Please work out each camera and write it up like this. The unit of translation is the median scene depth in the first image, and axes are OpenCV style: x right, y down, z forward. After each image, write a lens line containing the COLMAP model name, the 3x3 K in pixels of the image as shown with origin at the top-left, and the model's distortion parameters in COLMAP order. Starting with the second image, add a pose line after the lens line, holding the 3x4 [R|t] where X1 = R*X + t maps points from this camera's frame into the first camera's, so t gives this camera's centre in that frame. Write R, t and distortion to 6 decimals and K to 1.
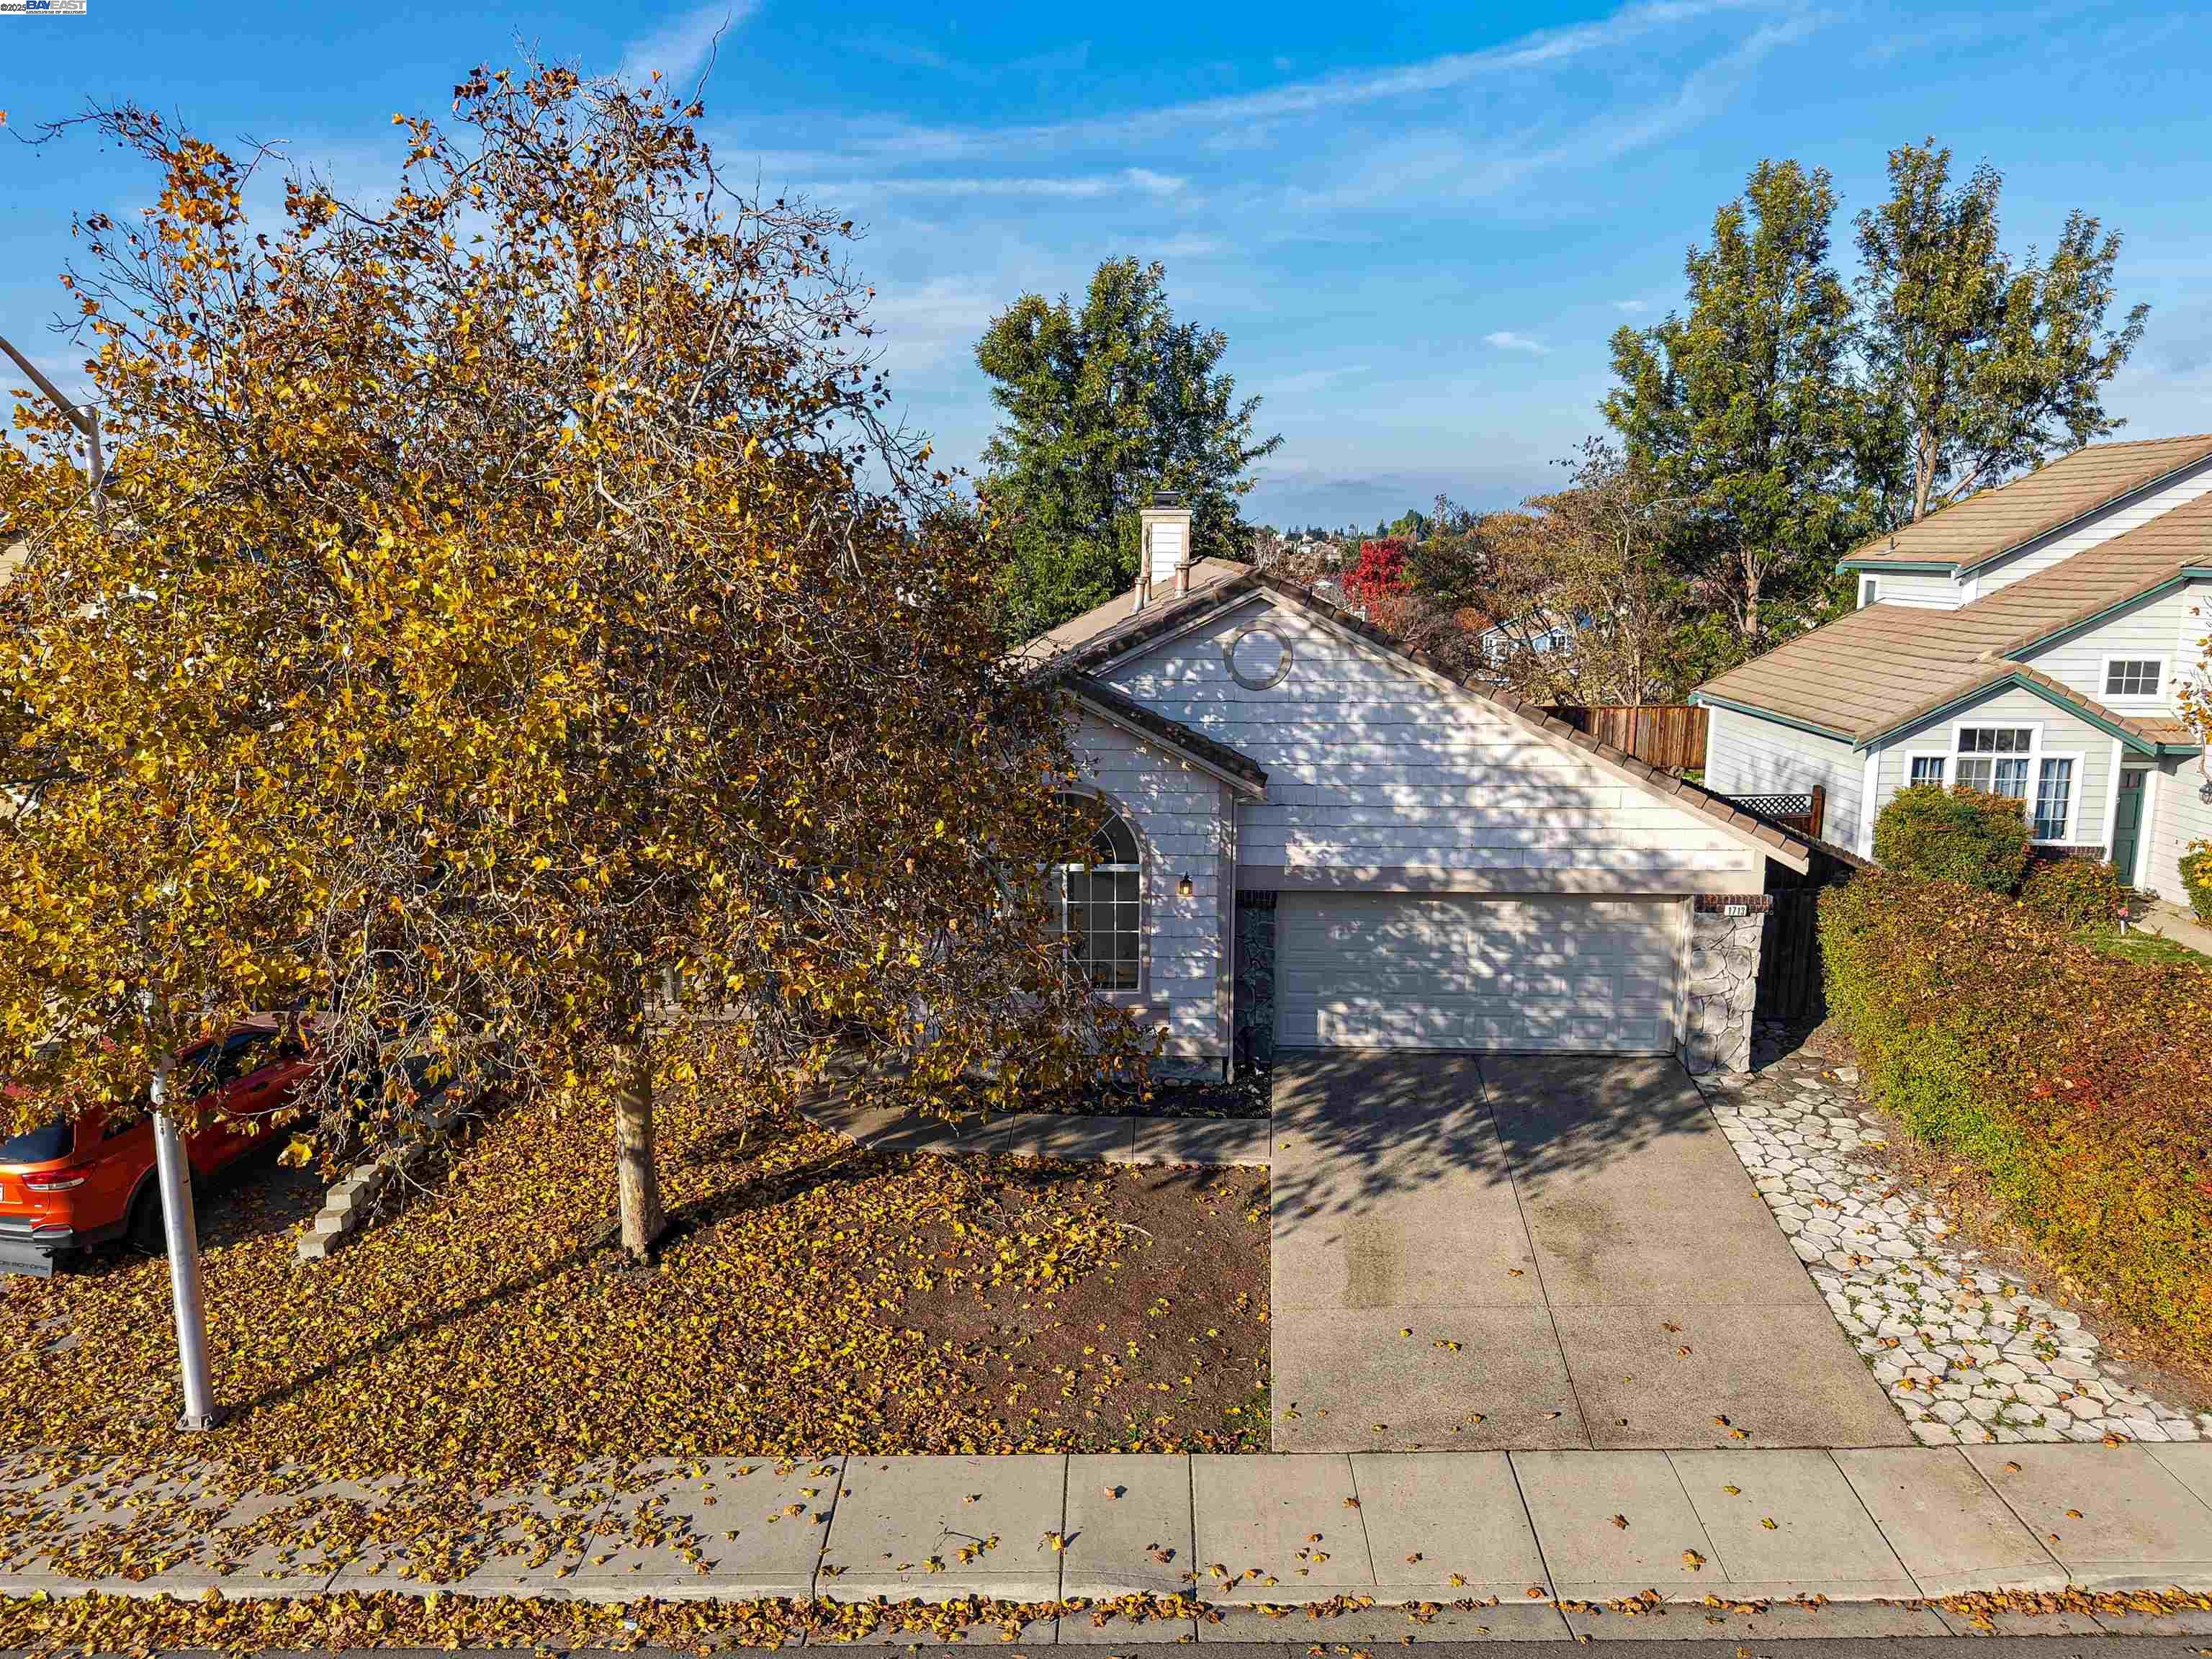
lens RADIAL K [[1578.1, 0, 1106.0], [0, 1578.1, 829.5], [0, 0, 1]] dist [-0.003431, -0.000742]
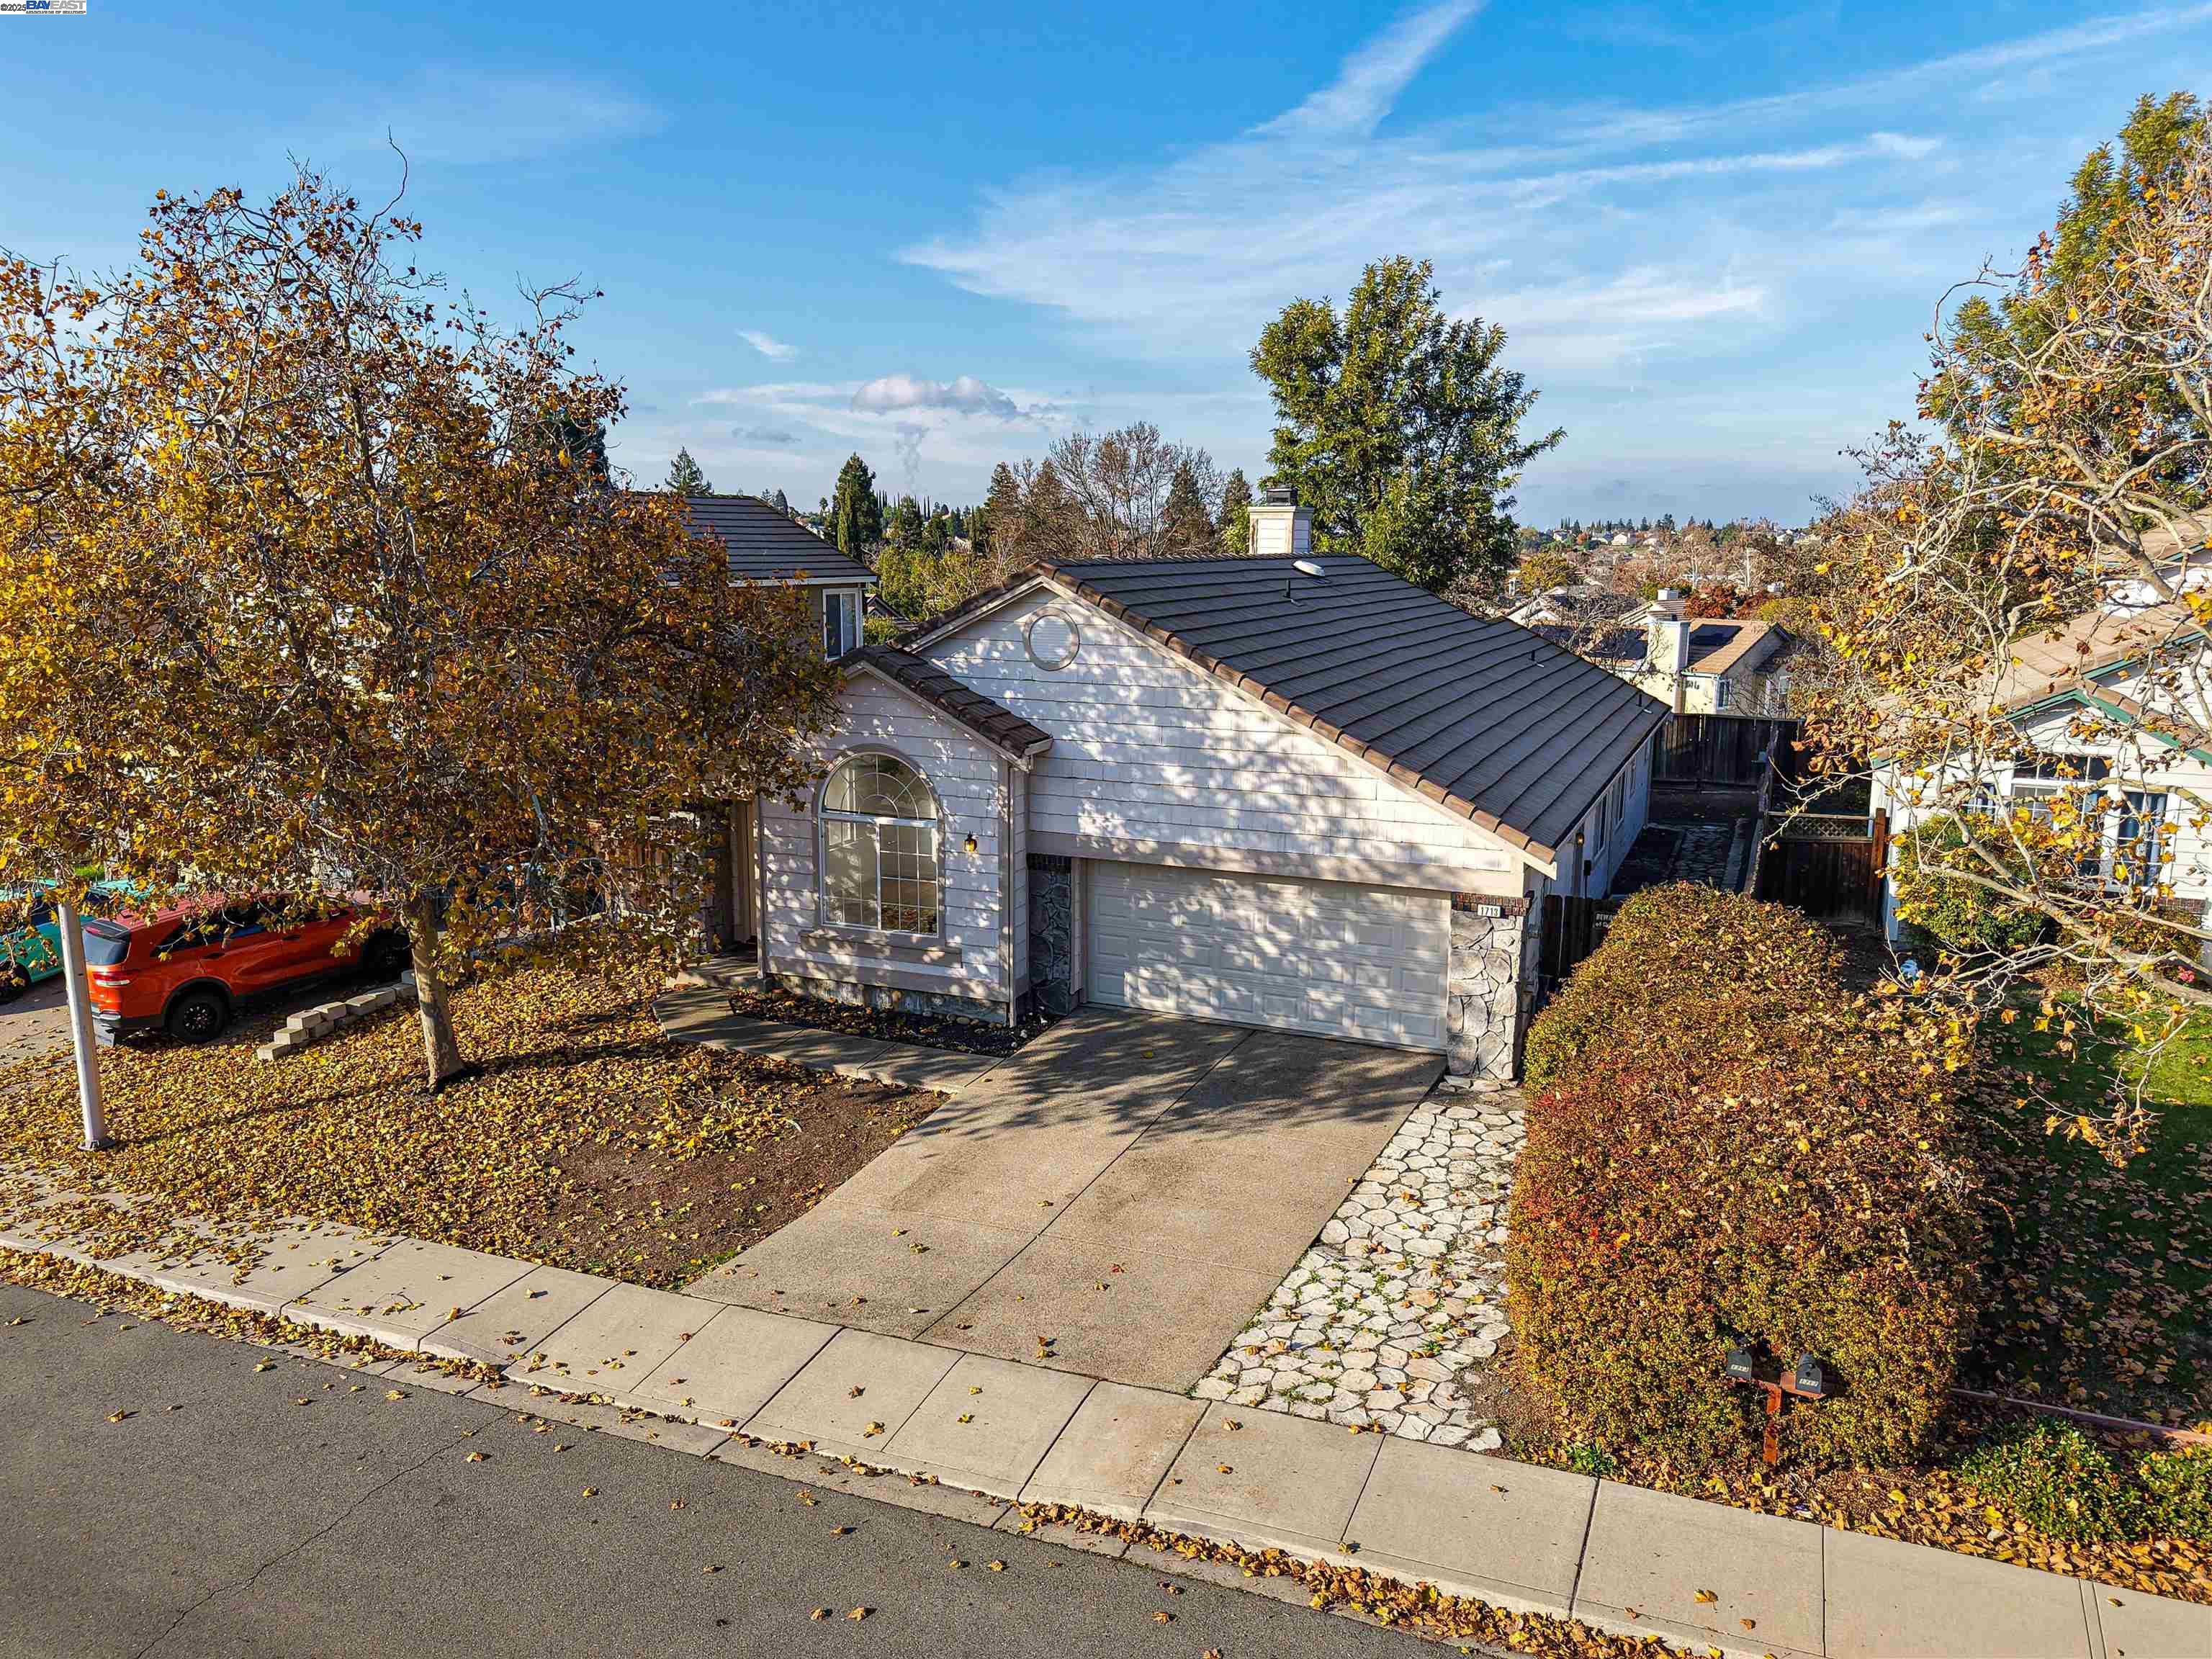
lens RADIAL K [[1567.1, 0, 1113.8], [0, 1567.1, 838.8], [0, 0, 1]] dist [-0.004584, -0.003671]
pose [[0.929605, 0.072065, -0.361442, 0.539147], [-0.069170, 0.997385, 0.020961, 0.002163], [0.362008, 0.005516, 0.932159, 0.006219]]
